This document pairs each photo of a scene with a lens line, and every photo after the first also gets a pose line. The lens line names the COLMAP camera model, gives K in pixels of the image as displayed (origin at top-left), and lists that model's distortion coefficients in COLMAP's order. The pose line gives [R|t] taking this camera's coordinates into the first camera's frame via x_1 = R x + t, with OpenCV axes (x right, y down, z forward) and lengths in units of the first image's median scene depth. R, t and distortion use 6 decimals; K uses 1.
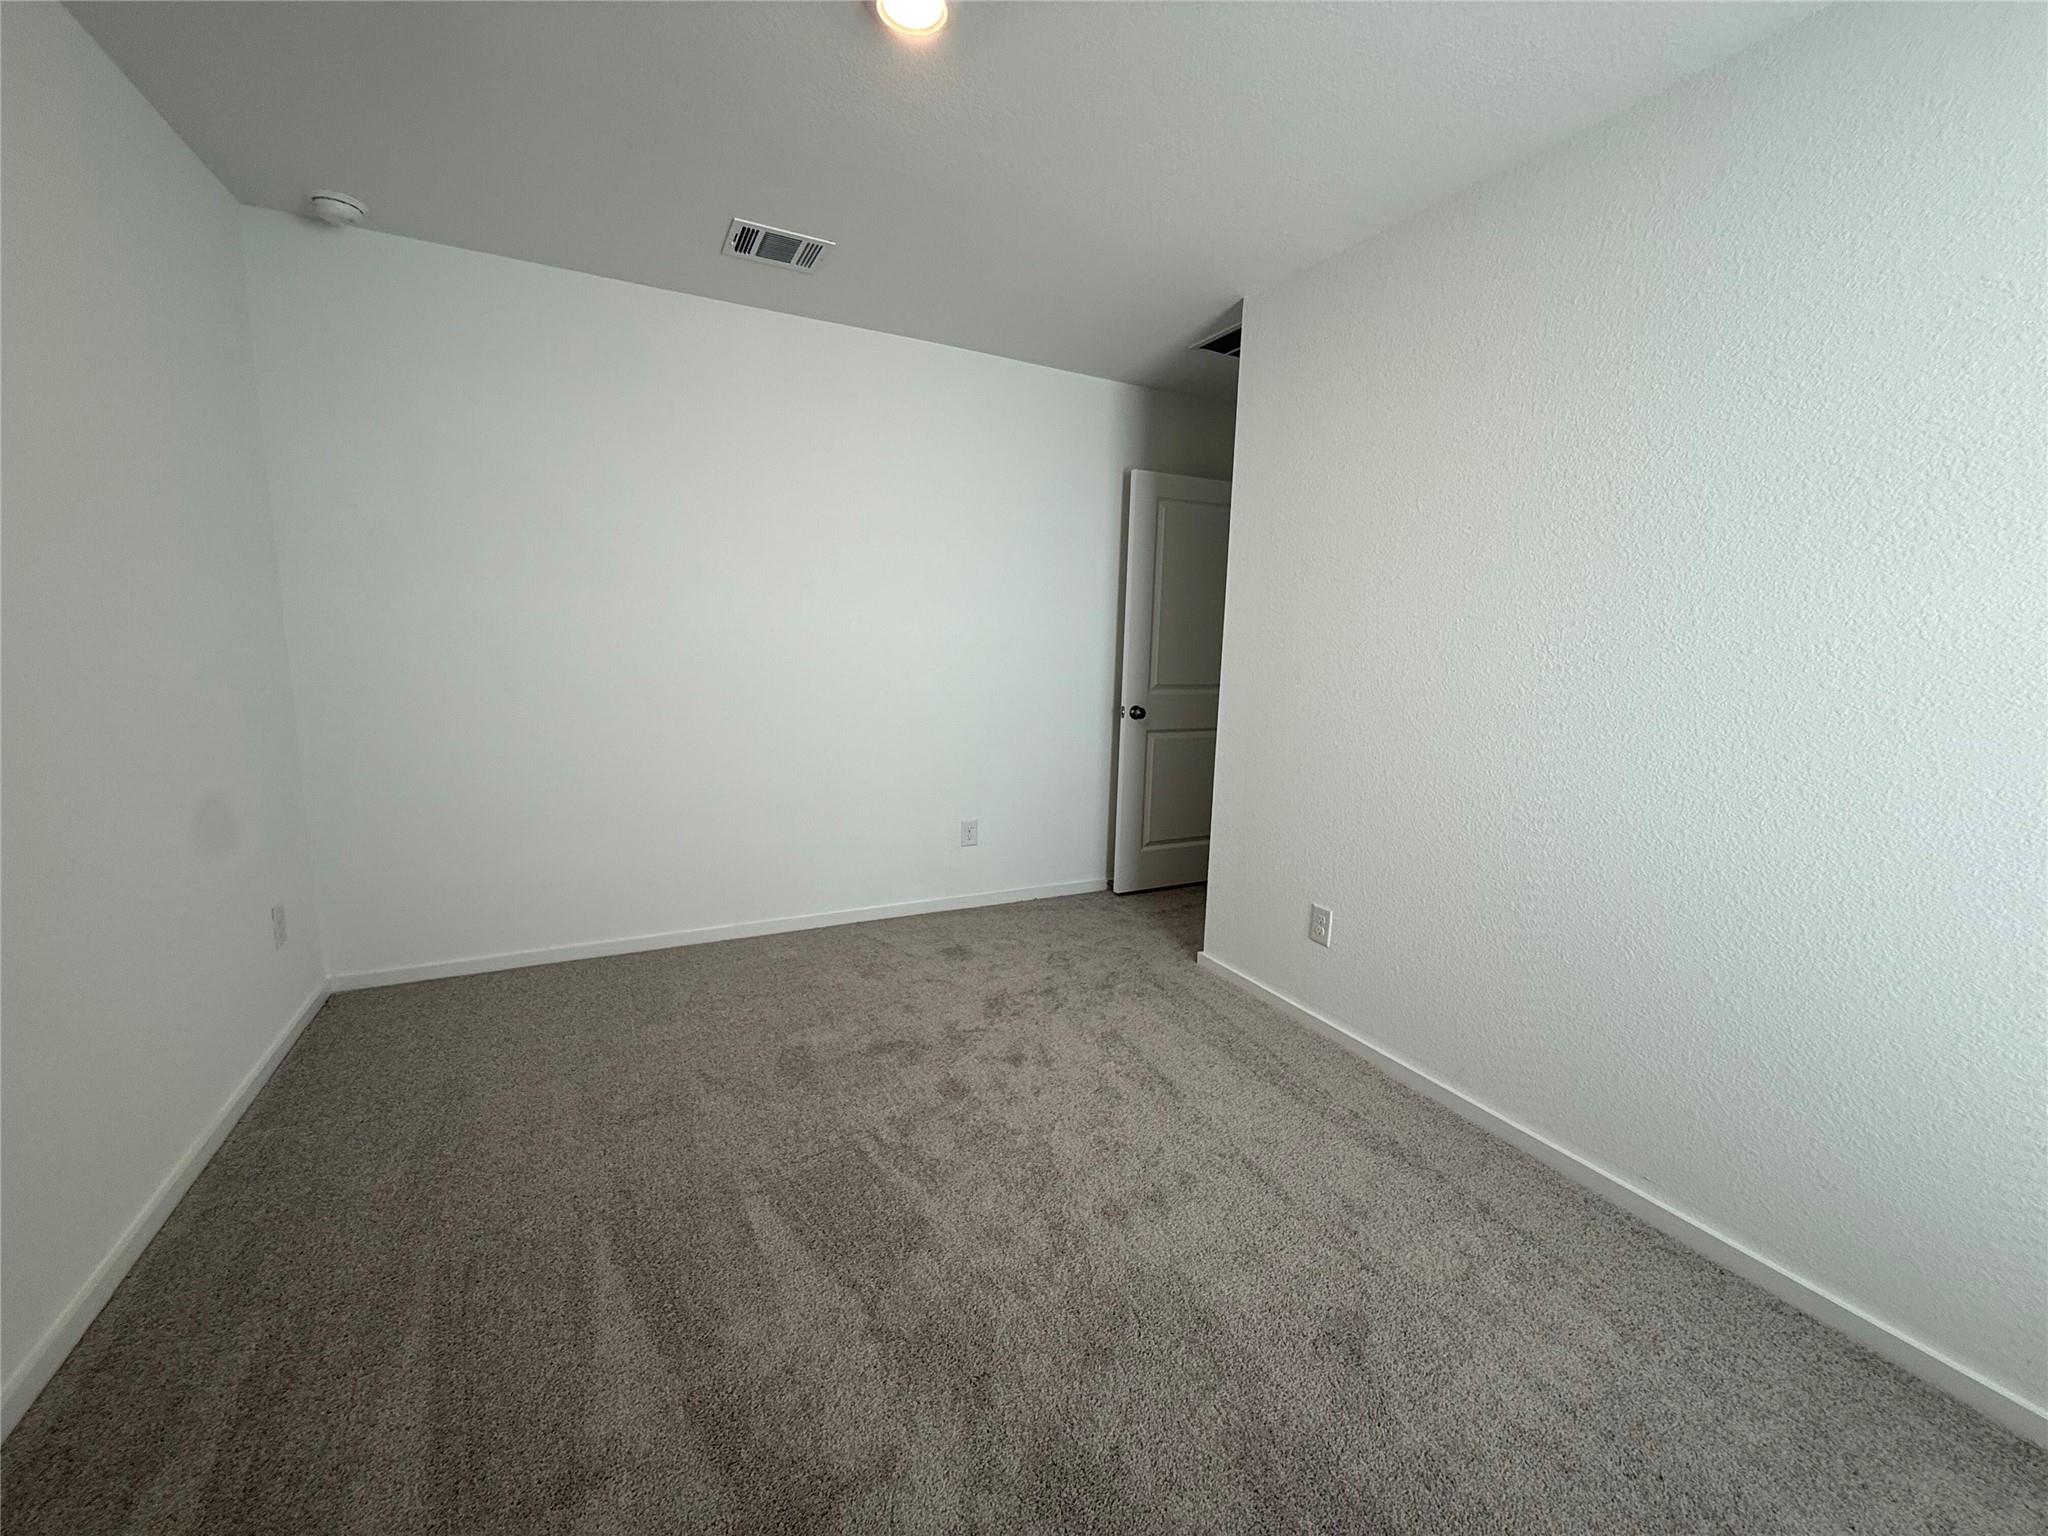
lens RADIAL K [[812.1, 0, 1033.6], [0, 812.1, 769.7], [0, 0, 1]] dist [0.001889, 0.000365]
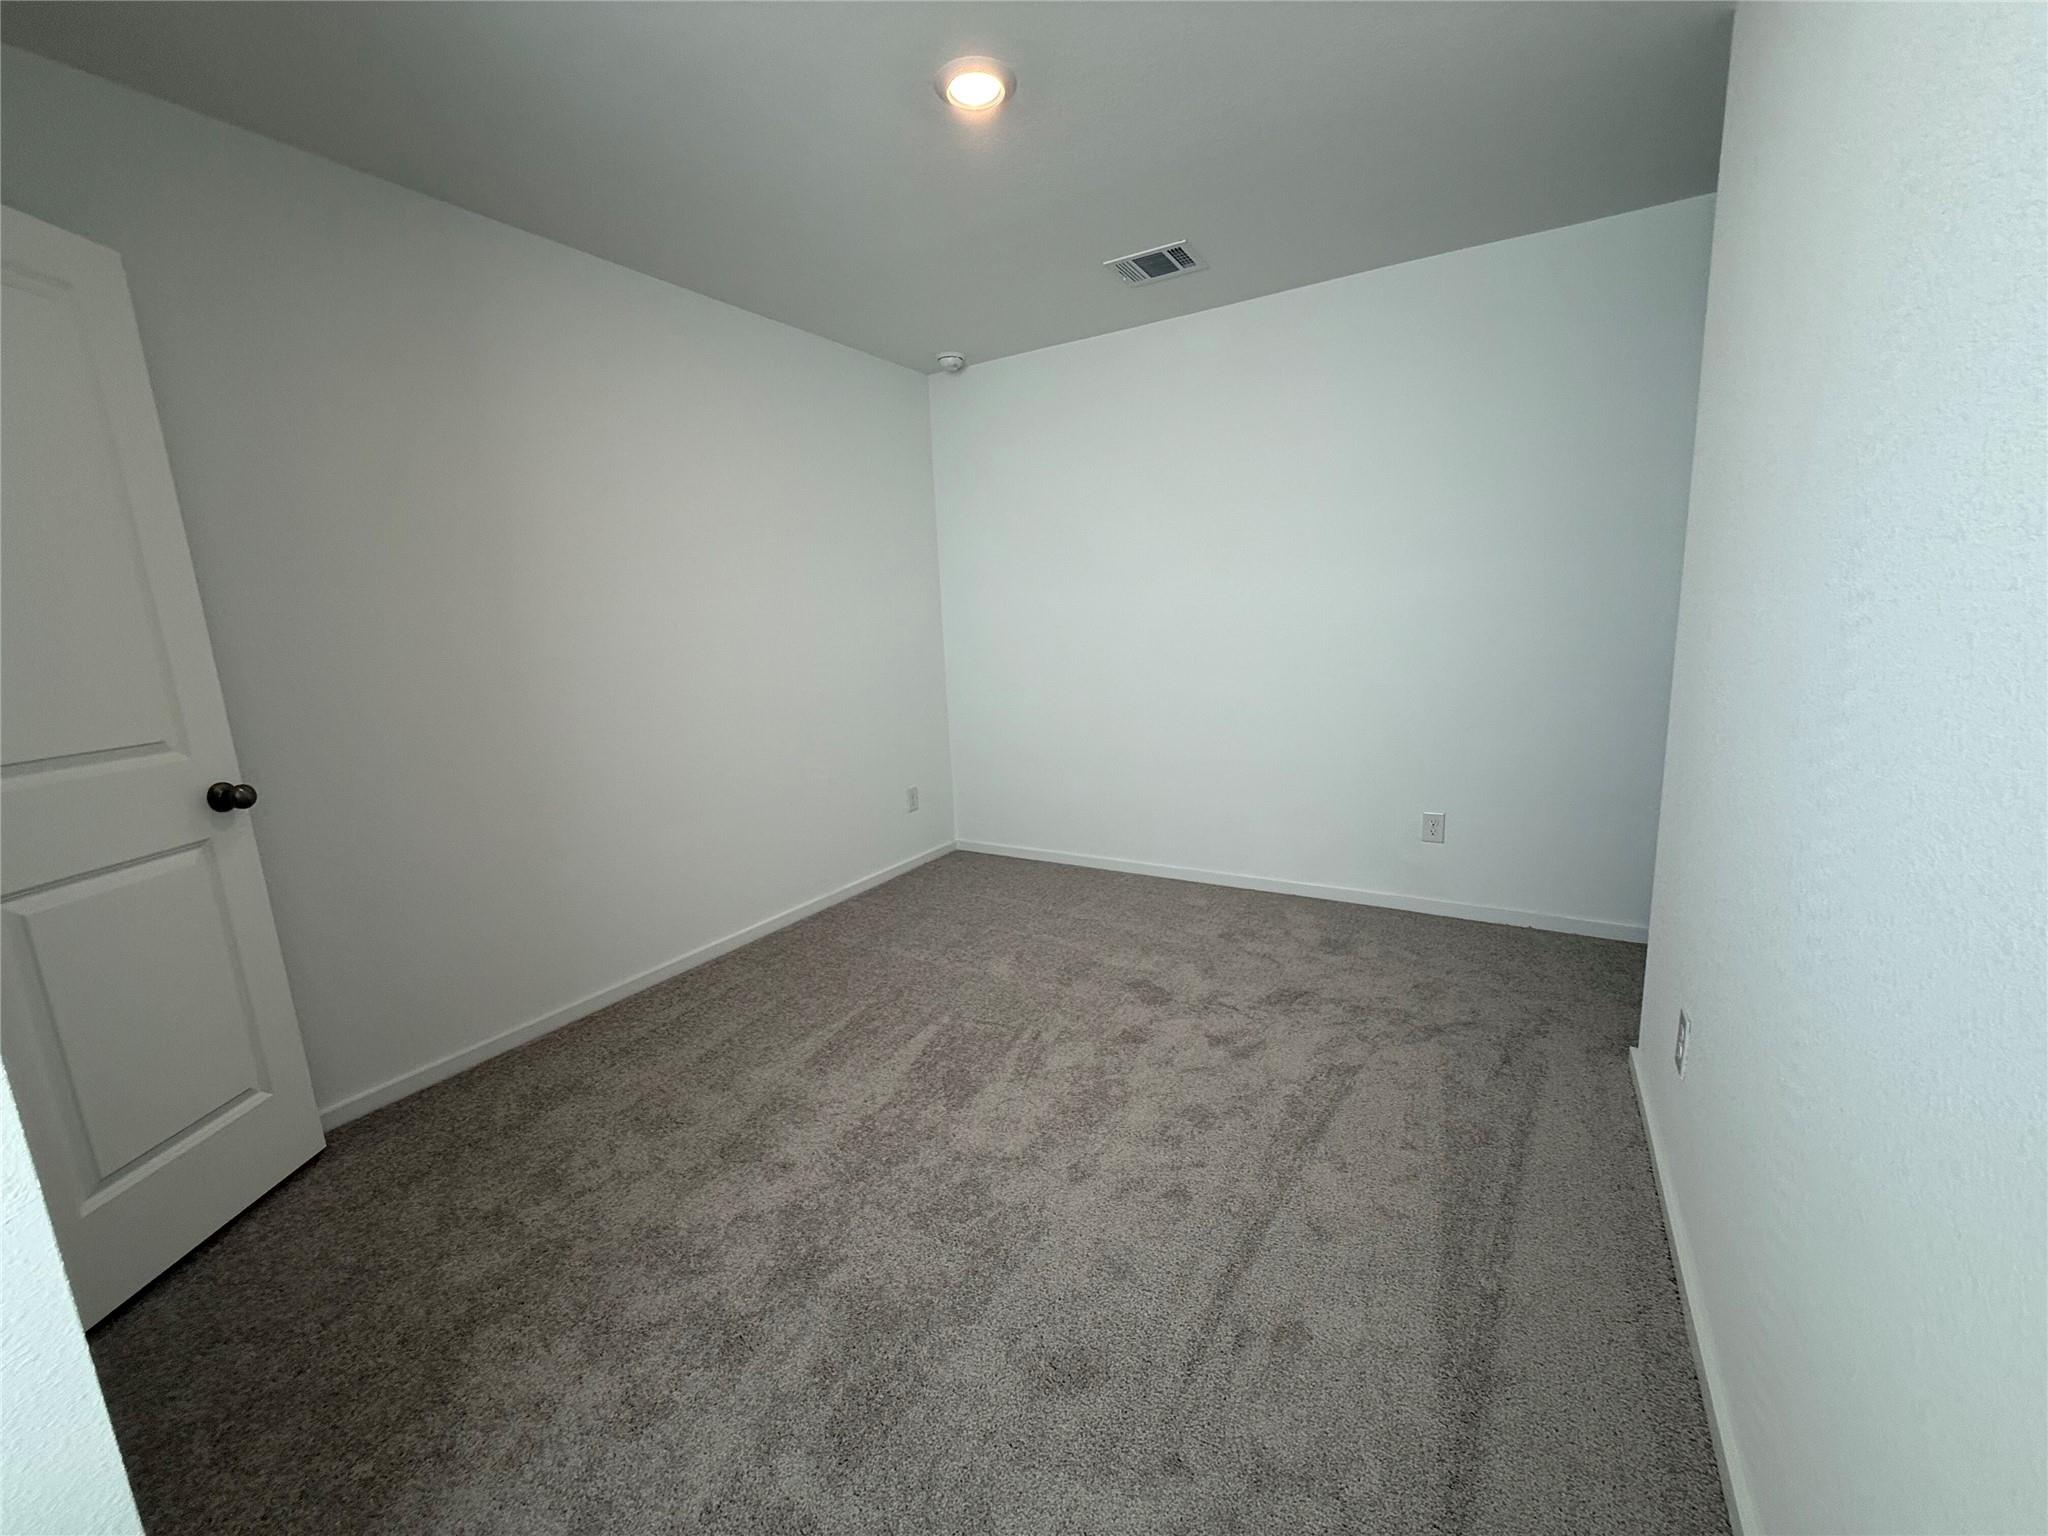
lens RADIAL K [[812.1, 0, 1040.3], [0, 812.1, 776.4], [0, 0, 1]] dist [0.001889, 0.000365]
pose [[0.533704, 0.112148, -0.838202, 0.622072], [-0.079358, 0.993436, 0.082389, -0.020355], [0.841940, 0.022547, 0.539101, 0.279012]]
